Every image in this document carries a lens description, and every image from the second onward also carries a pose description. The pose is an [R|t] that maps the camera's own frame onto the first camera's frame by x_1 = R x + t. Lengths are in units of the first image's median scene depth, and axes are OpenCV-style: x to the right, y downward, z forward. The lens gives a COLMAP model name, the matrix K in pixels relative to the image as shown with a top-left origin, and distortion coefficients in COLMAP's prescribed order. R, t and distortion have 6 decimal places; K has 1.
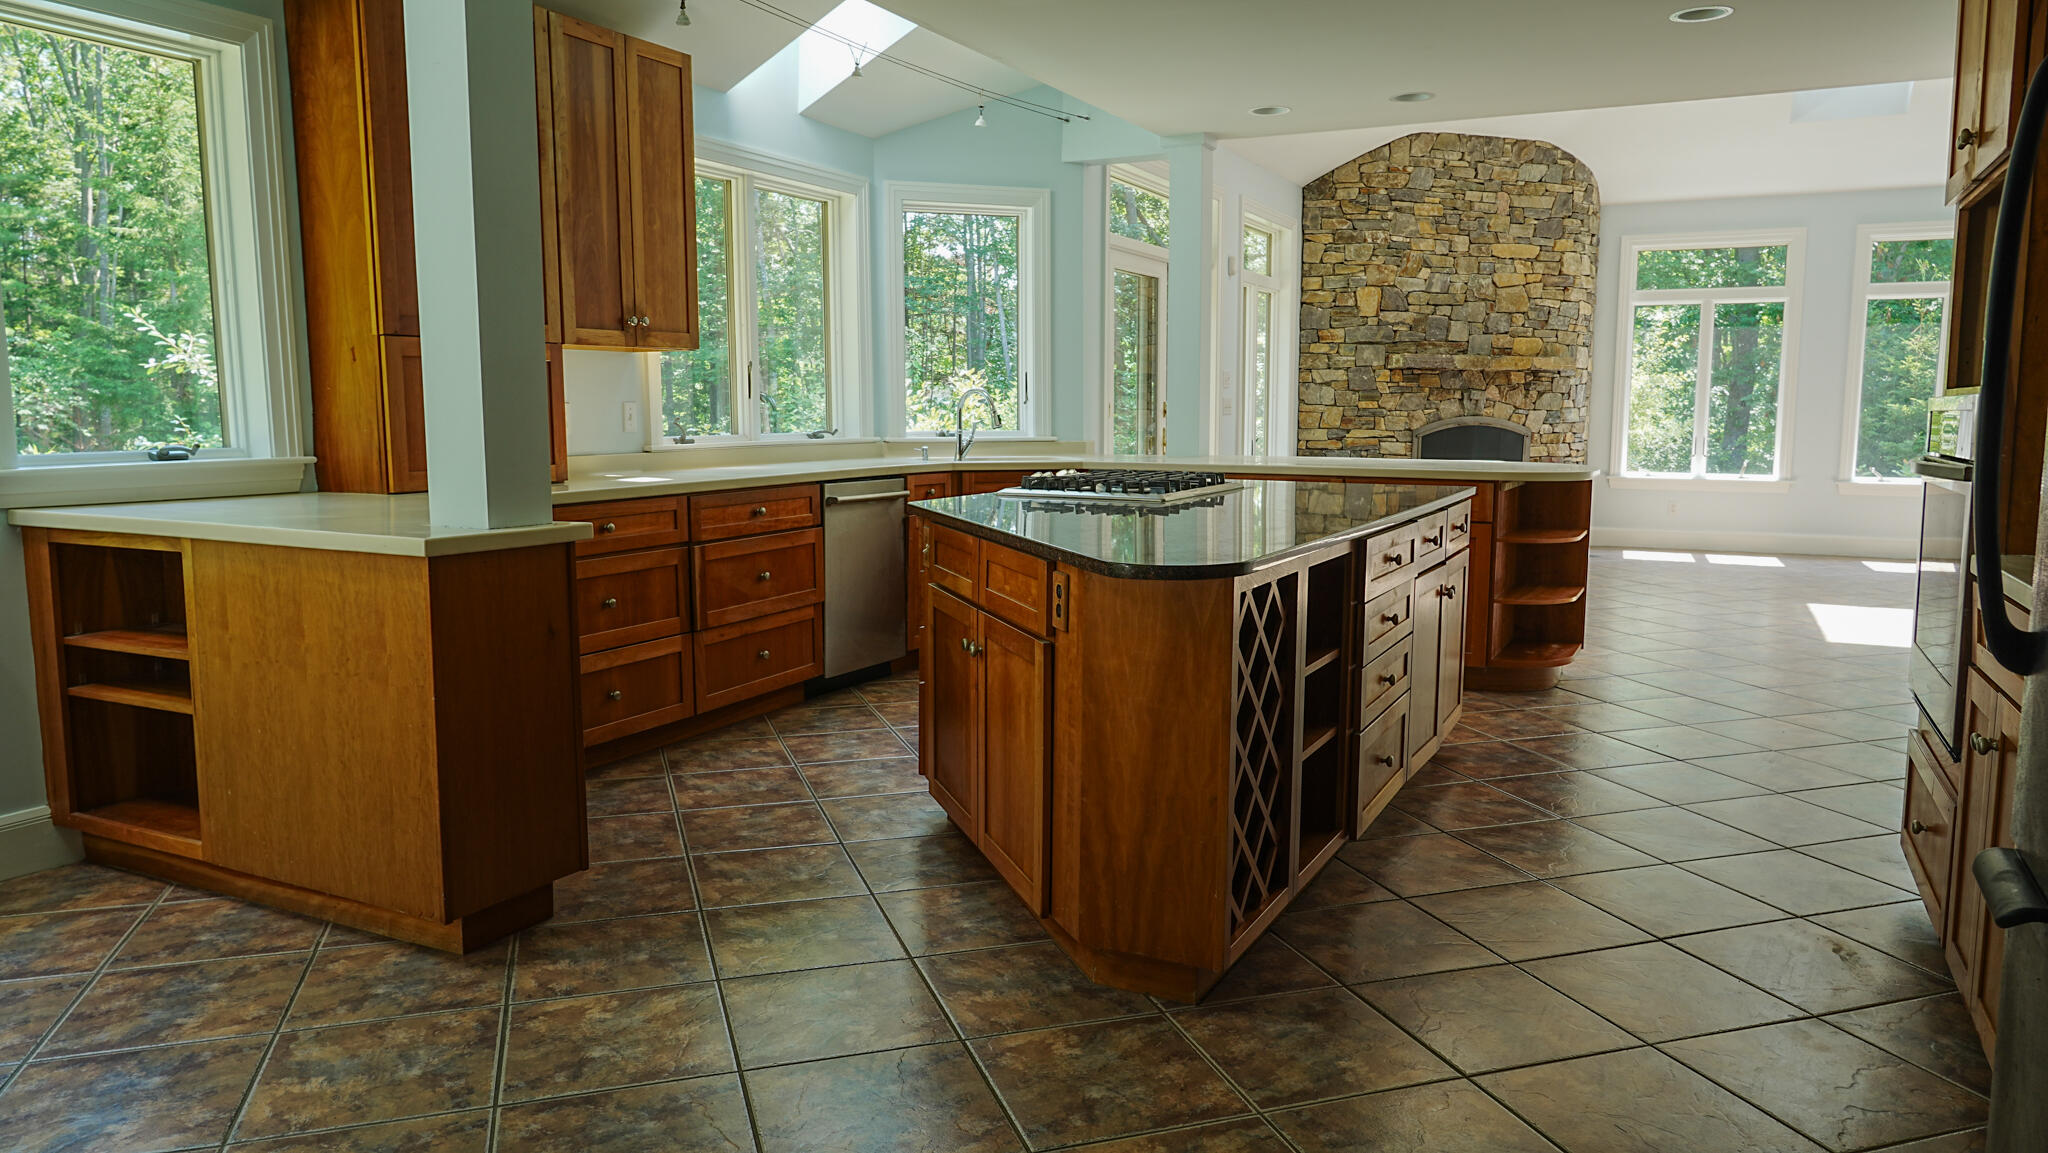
lens RADIAL K [[1480.3, 0, 1006.6], [0, 1480.3, 572.0], [0, 0, 1]] dist [-0.033781, -0.002429]
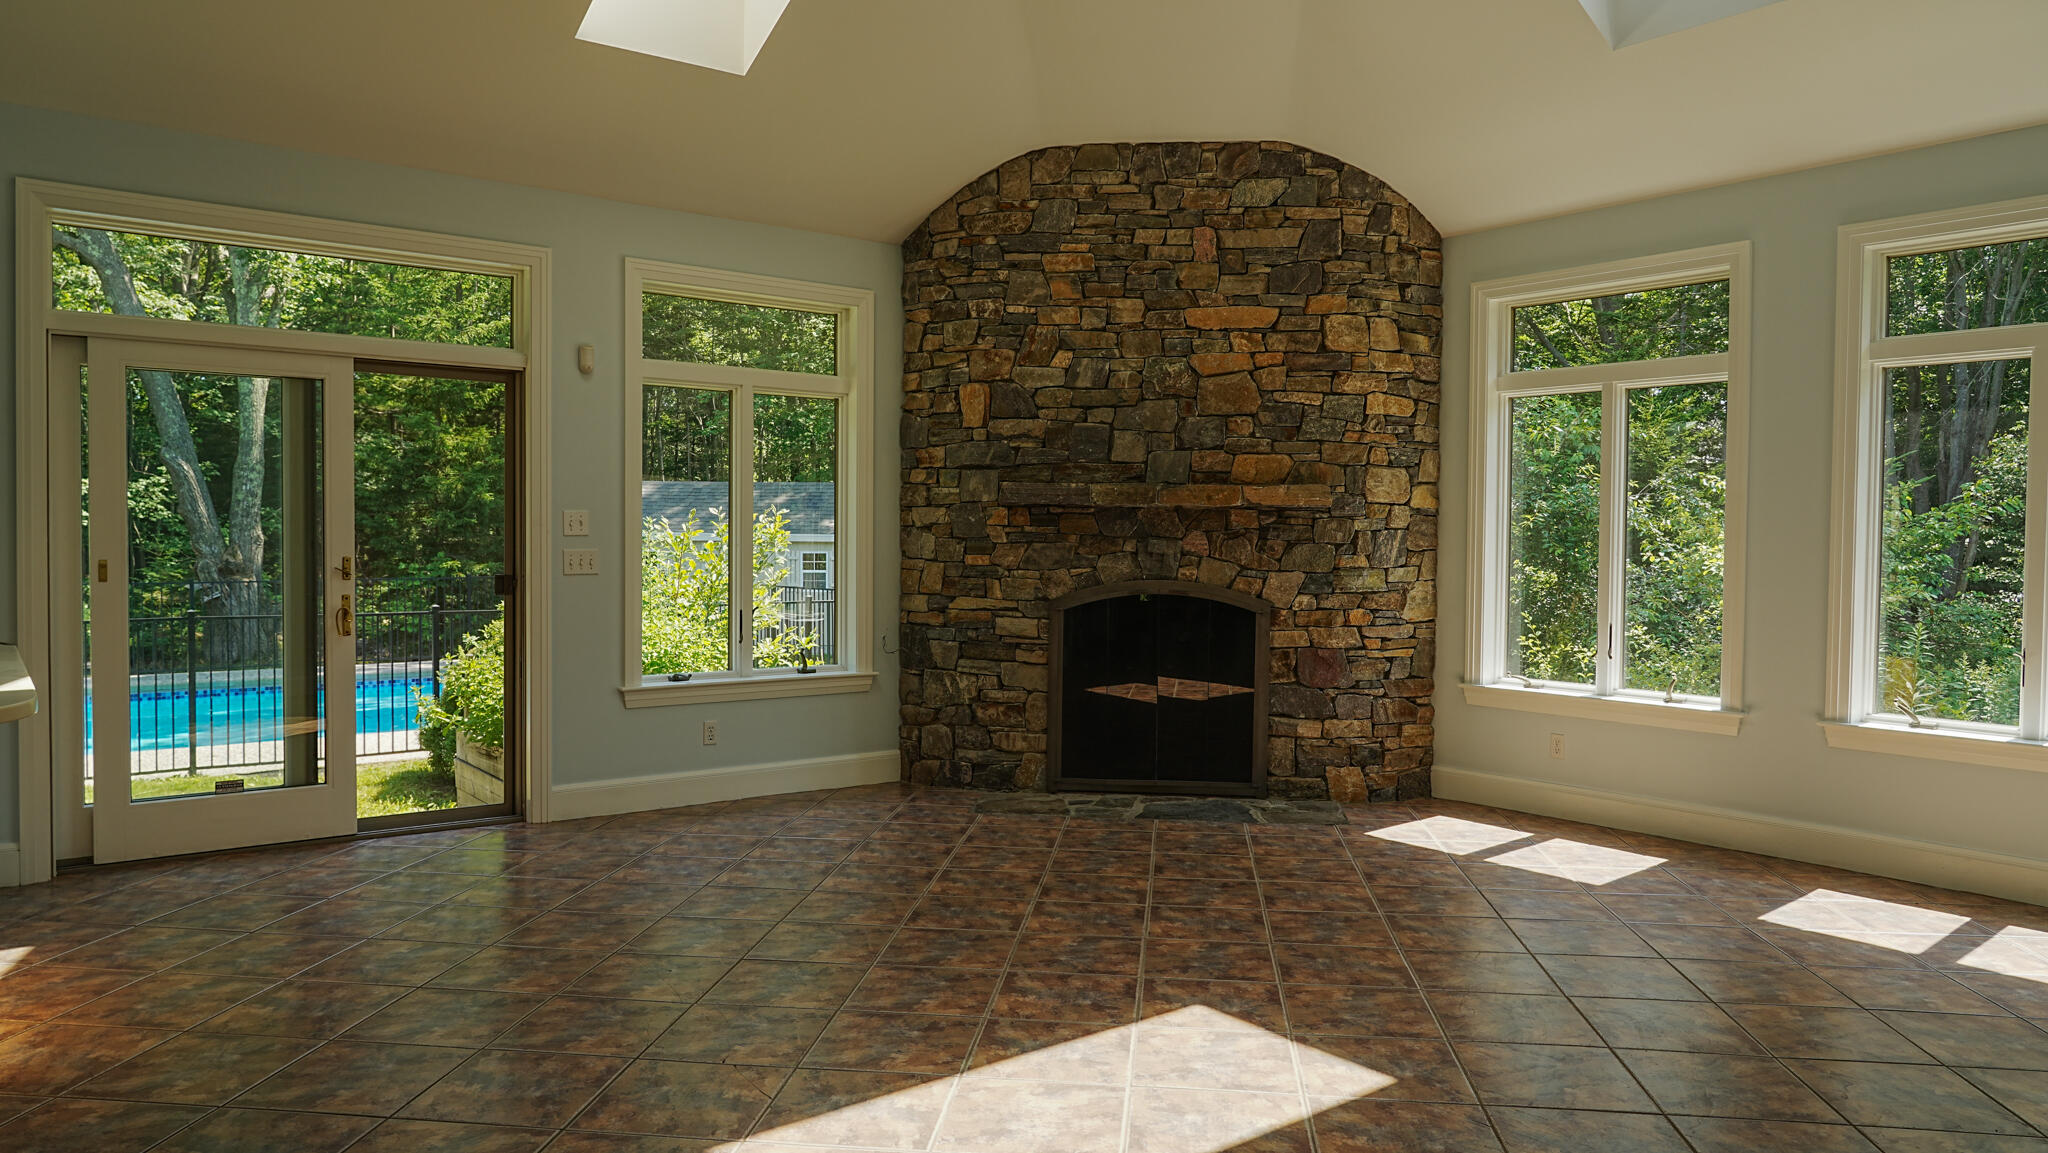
lens RADIAL K [[1480.3, 0, 1030.6], [0, 1480.3, 580.1], [0, 0, 1]] dist [-0.033781, -0.002429]
pose [[0.897146, 0.016091, -0.441441, 0.554167], [-0.061385, 0.994182, -0.088513, -0.046955], [0.437448, 0.106507, 0.892914, 0.418687]]
